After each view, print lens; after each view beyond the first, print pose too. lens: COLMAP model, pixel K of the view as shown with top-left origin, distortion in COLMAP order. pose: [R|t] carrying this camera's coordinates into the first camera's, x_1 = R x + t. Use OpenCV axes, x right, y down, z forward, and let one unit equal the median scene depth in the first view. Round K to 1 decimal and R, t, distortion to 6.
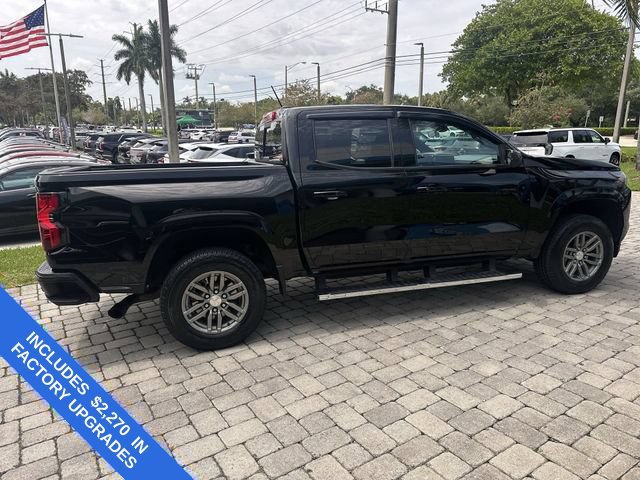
lens RADIAL K [[449.9, 0, 320.0], [0, 449.9, 240.0], [0, 0, 1]] dist [0.050264, -0.068864]
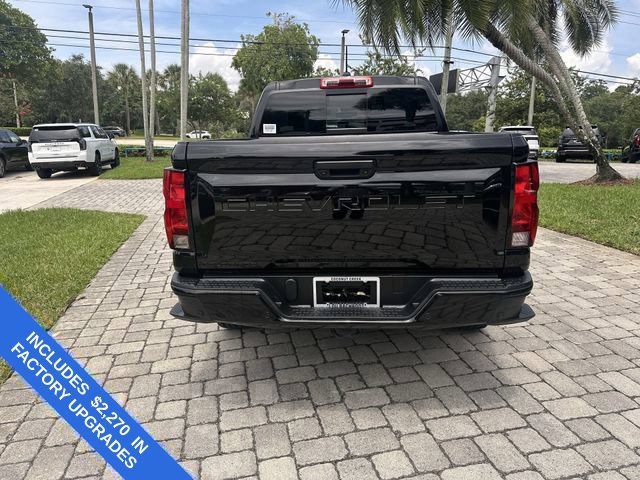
lens RADIAL K [[449.9, 0, 320.0], [0, 449.9, 240.0], [0, 0, 1]] dist [0.050264, -0.068864]
pose [[0.352105, -0.200513, 0.914230, -0.954694], [0.205136, 0.969566, 0.133644, -0.100753], [-0.913204, 0.140485, 0.382522, 0.729777]]
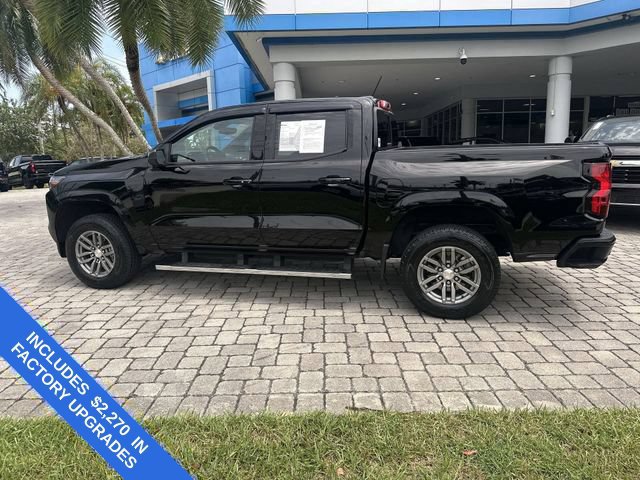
lens RADIAL K [[448.5, 0, 320.0], [0, 448.5, 240.0], [0, 0, 1]] dist [0.078856, -0.138498]
pose [[-0.835023, -0.067217, 0.546094, -0.562837], [0.160230, 0.919786, 0.358218, -0.370720], [-0.526368, 0.386621, -0.757272, 1.927609]]
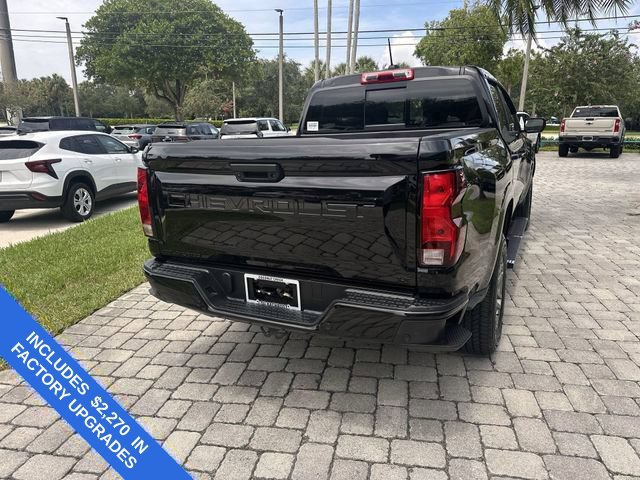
lens RADIAL K [[449.9, 0, 320.0], [0, 449.9, 240.0], [0, 0, 1]] dist [0.050264, -0.068864]
pose [[0.692561, -0.174128, 0.700028, -0.807378], [0.164913, 0.982948, 0.081349, -0.061367], [-0.702256, 0.059105, 0.709467, 0.493235]]
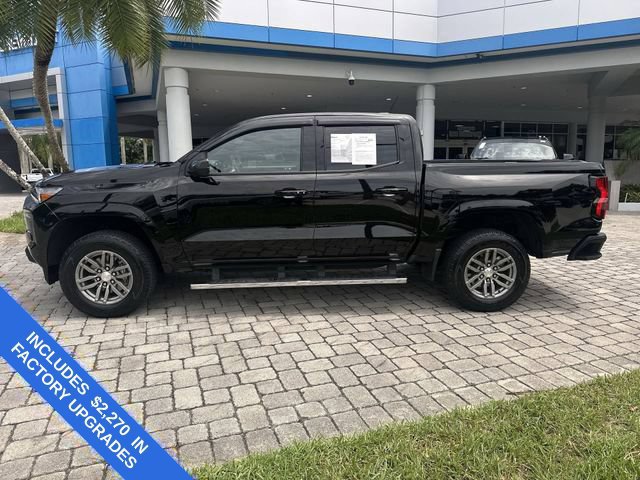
lens RADIAL K [[449.9, 0, 320.0], [0, 449.9, 240.0], [0, 0, 1]] dist [0.050264, -0.068864]
pose [[-0.974139, -0.016886, 0.225317, -0.171771], [0.071033, 0.923756, 0.376336, -0.425049], [-0.214493, 0.382609, -0.898668, 2.108178]]
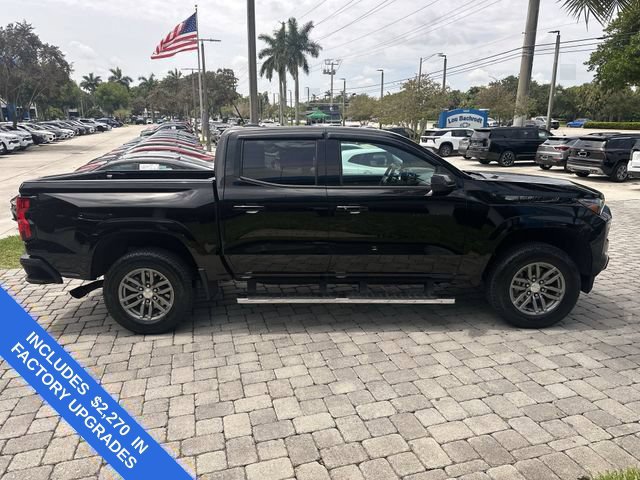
lens RADIAL K [[449.9, 0, 320.0], [0, 449.9, 240.0], [0, 0, 1]] dist [0.050264, -0.068864]
pose [[0.955817, 0.079140, -0.283110, 0.413932], [-0.074628, 0.996854, 0.026705, -0.054982], [0.284333, -0.004397, 0.958715, -0.006964]]
